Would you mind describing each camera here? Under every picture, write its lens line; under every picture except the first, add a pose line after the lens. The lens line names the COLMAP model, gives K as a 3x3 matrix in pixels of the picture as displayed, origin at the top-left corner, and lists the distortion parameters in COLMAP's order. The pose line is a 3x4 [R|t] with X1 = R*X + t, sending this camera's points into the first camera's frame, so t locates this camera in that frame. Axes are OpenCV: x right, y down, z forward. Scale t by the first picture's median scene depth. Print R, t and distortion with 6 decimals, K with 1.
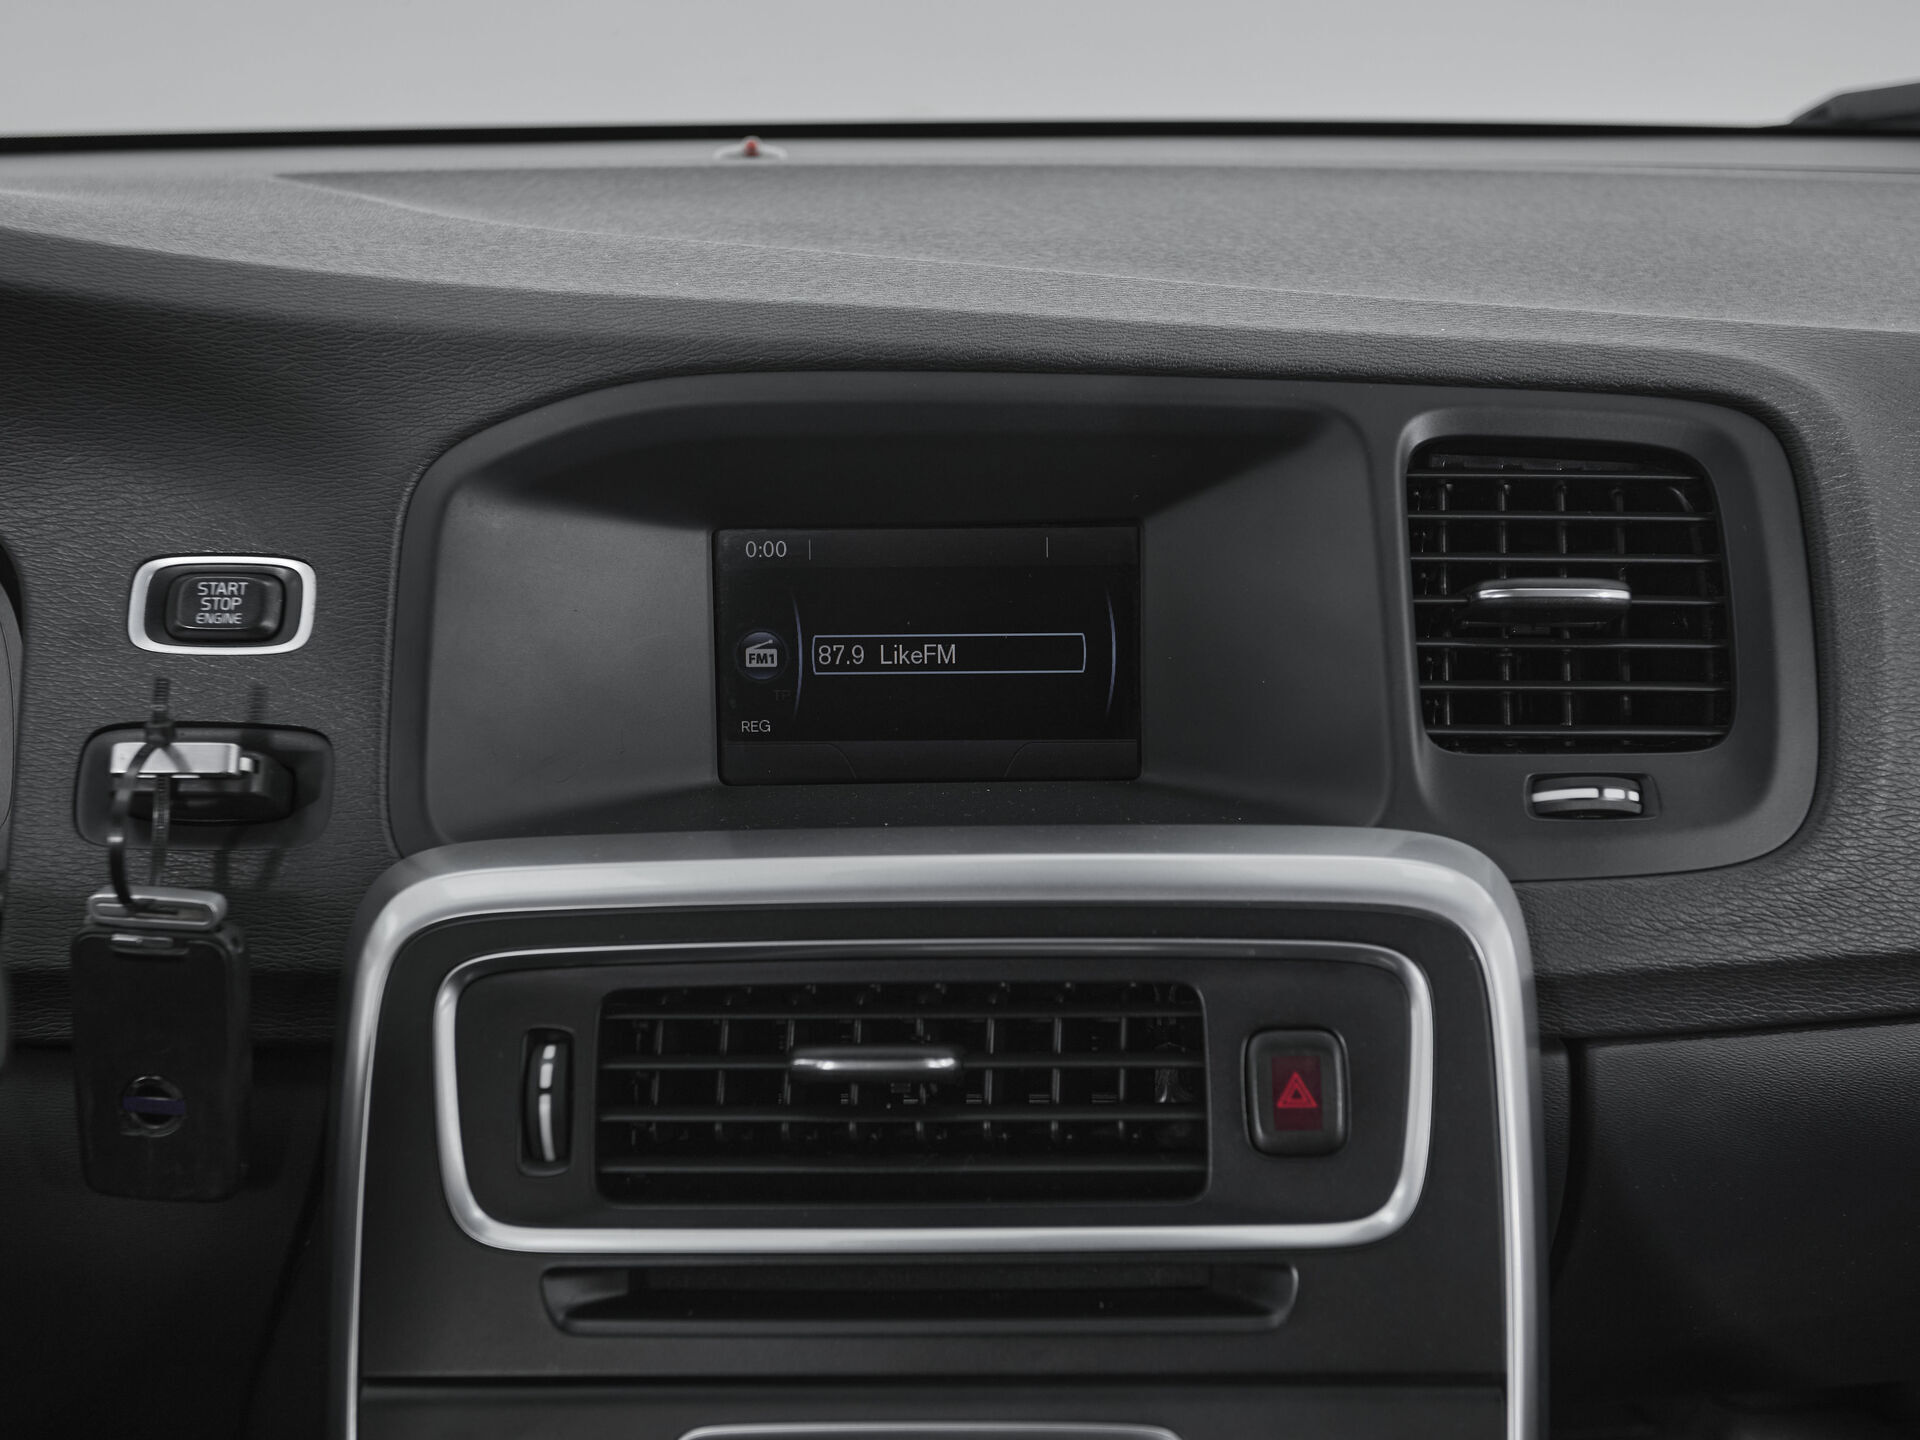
lens RADIAL K [[2420.6, 0, 933.2], [0, 2420.6, 720.6], [0, 0, 1]] dist [0.001385, 0.042935]
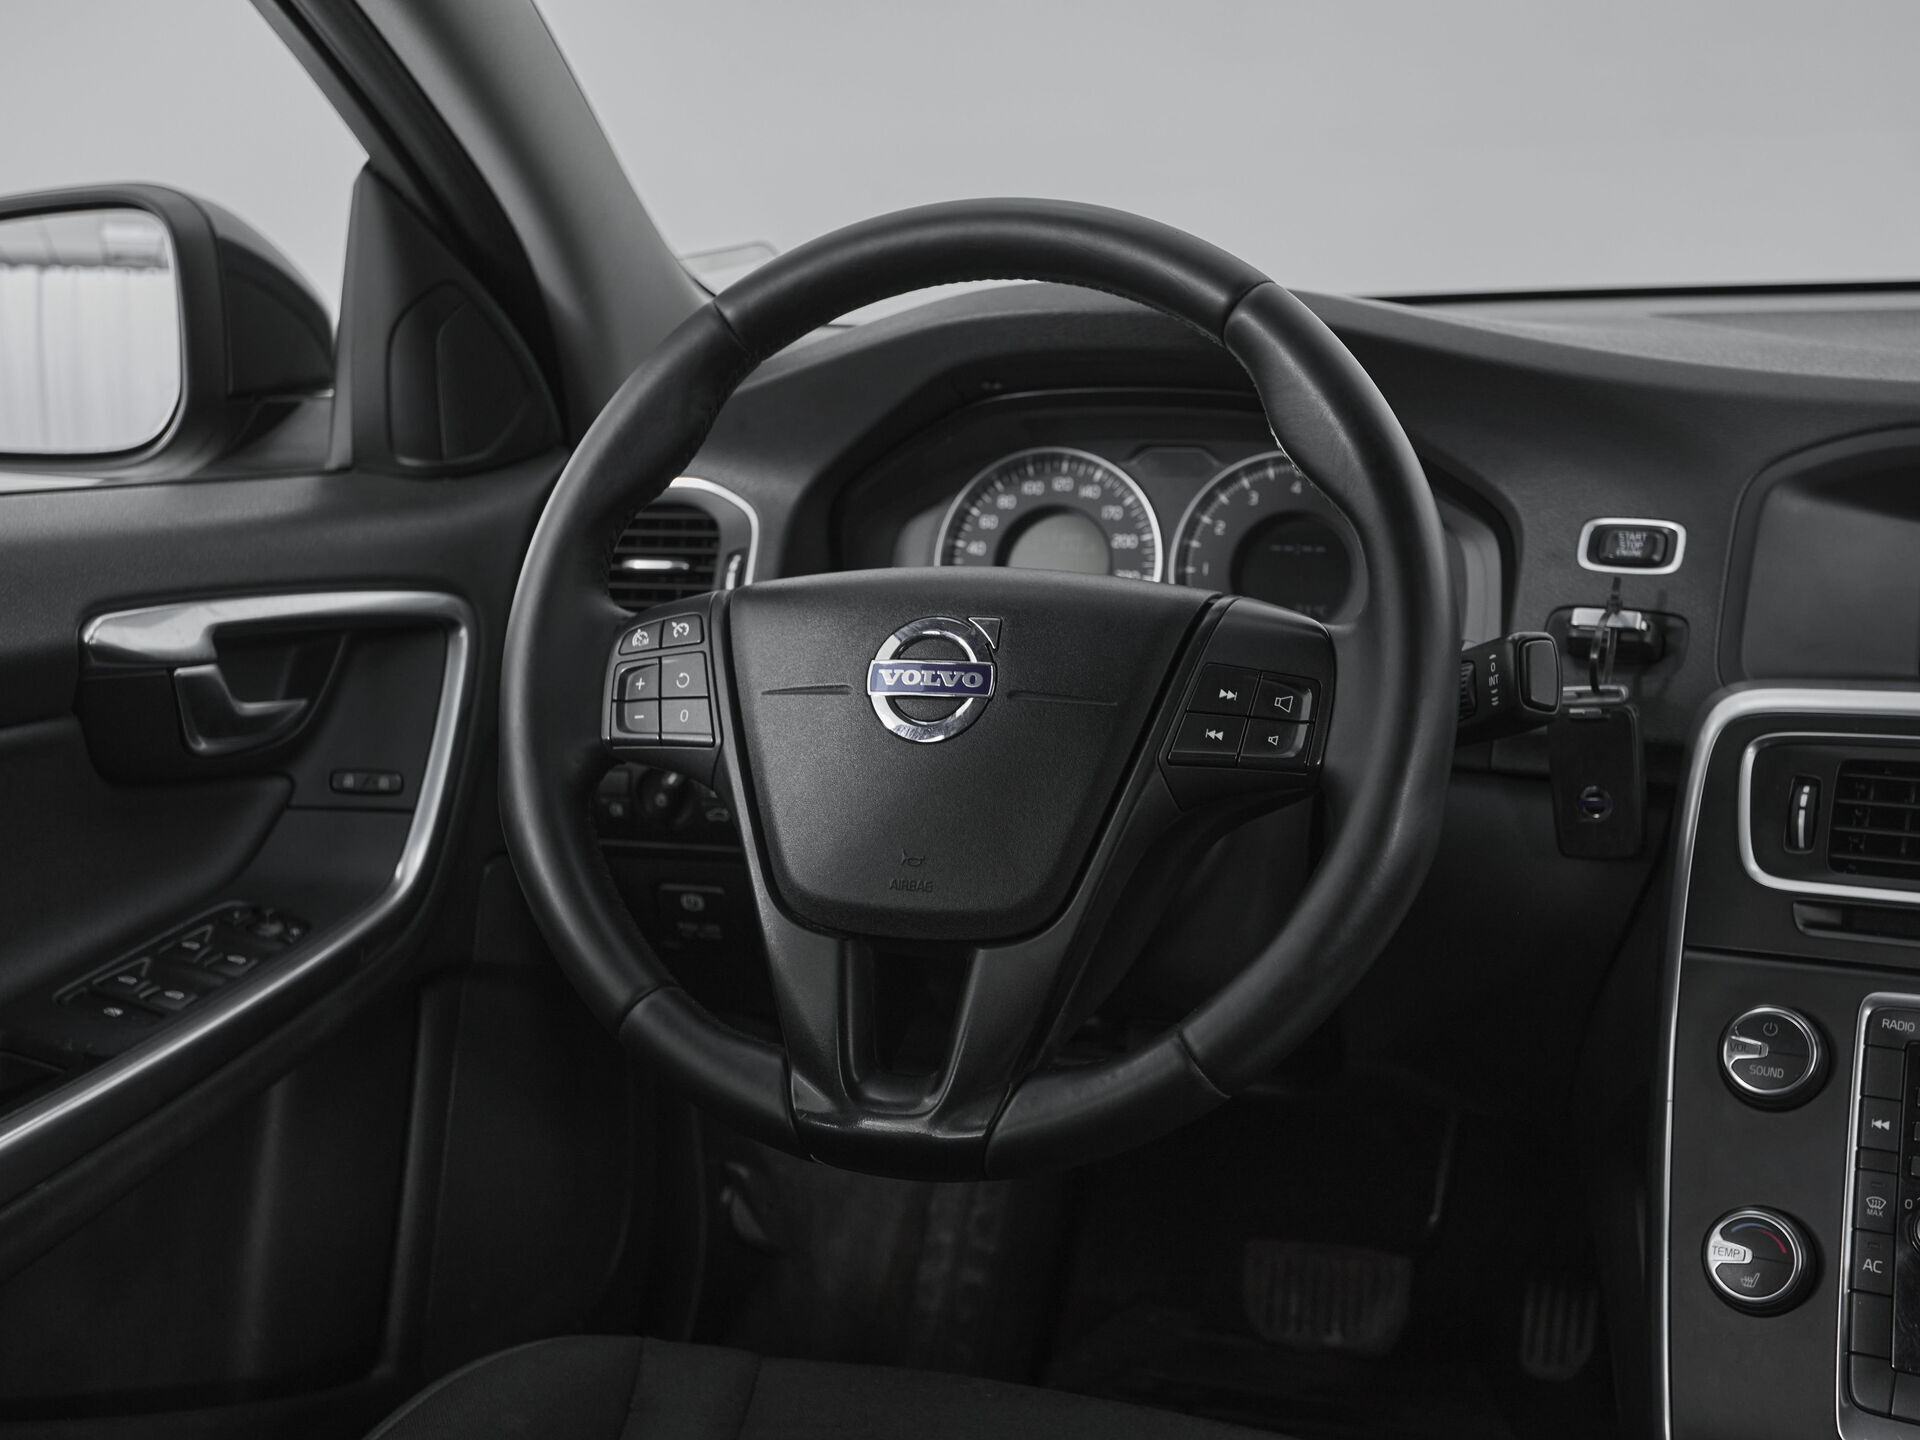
lens RADIAL K [[2415.6, 0, 897.3], [0, 2415.6, 718.6], [0, 0, 1]] dist [0.000784, 0.115459]
pose [[0.885035, 0.081759, -0.458288, 0.059926], [-0.111030, 0.993119, -0.037244, 0.211002], [0.452090, 0.083846, 0.888023, -0.848907]]
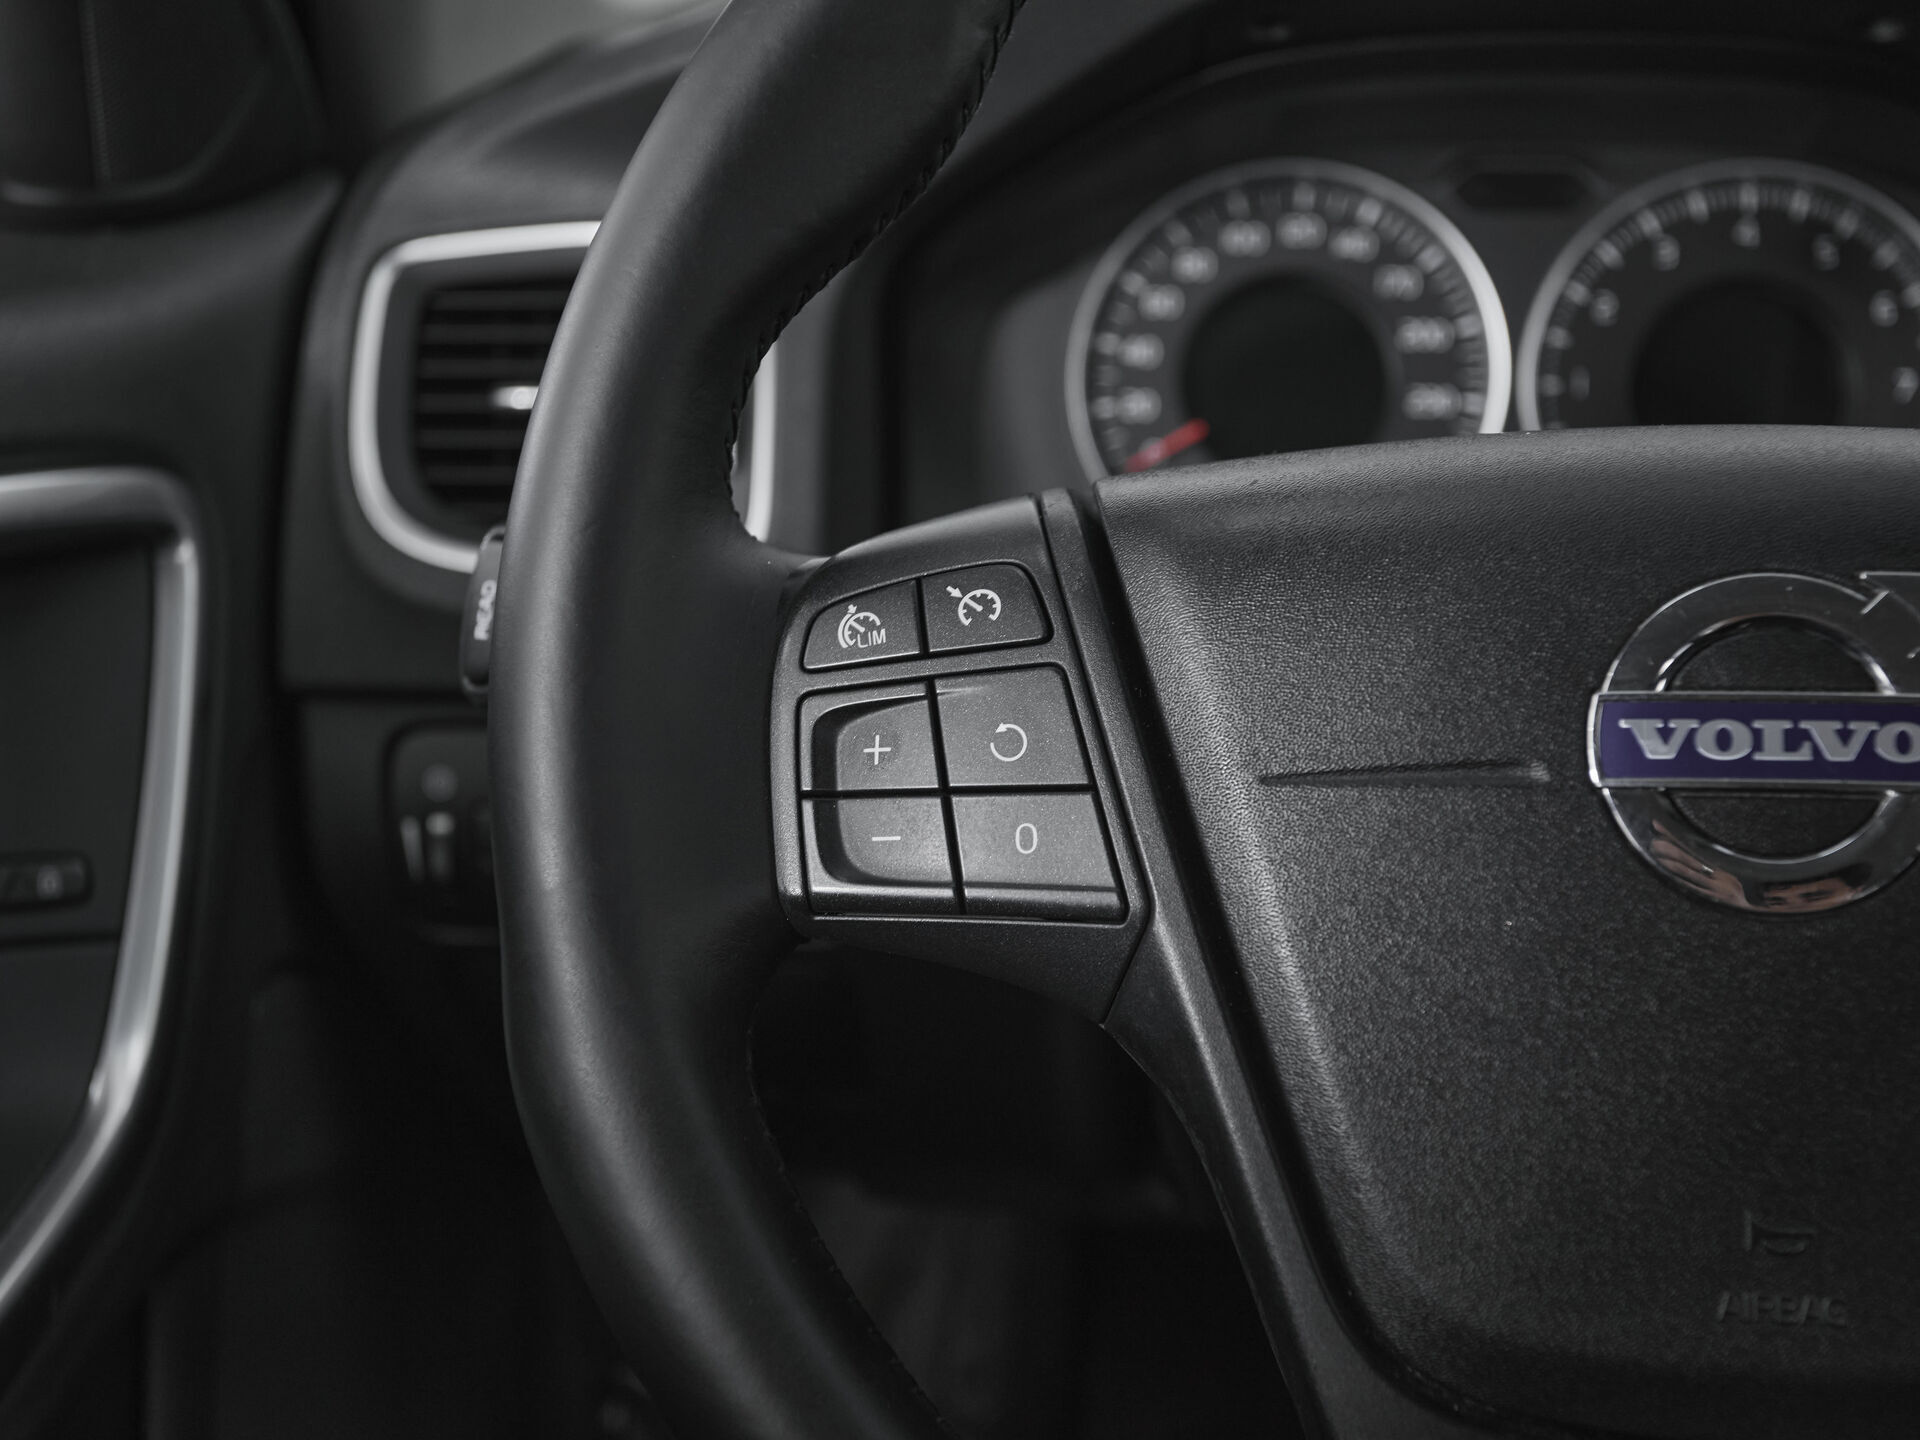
lens RADIAL K [[2420.6, 0, 933.2], [0, 2420.6, 720.6], [0, 0, 1]] dist [0.001385, 0.042935]
pose [[0.969484, 0.074196, -0.233659, -0.692847], [-0.067255, 0.997029, 0.037543, 0.112501], [0.235751, -0.020683, 0.971593, -0.079742]]
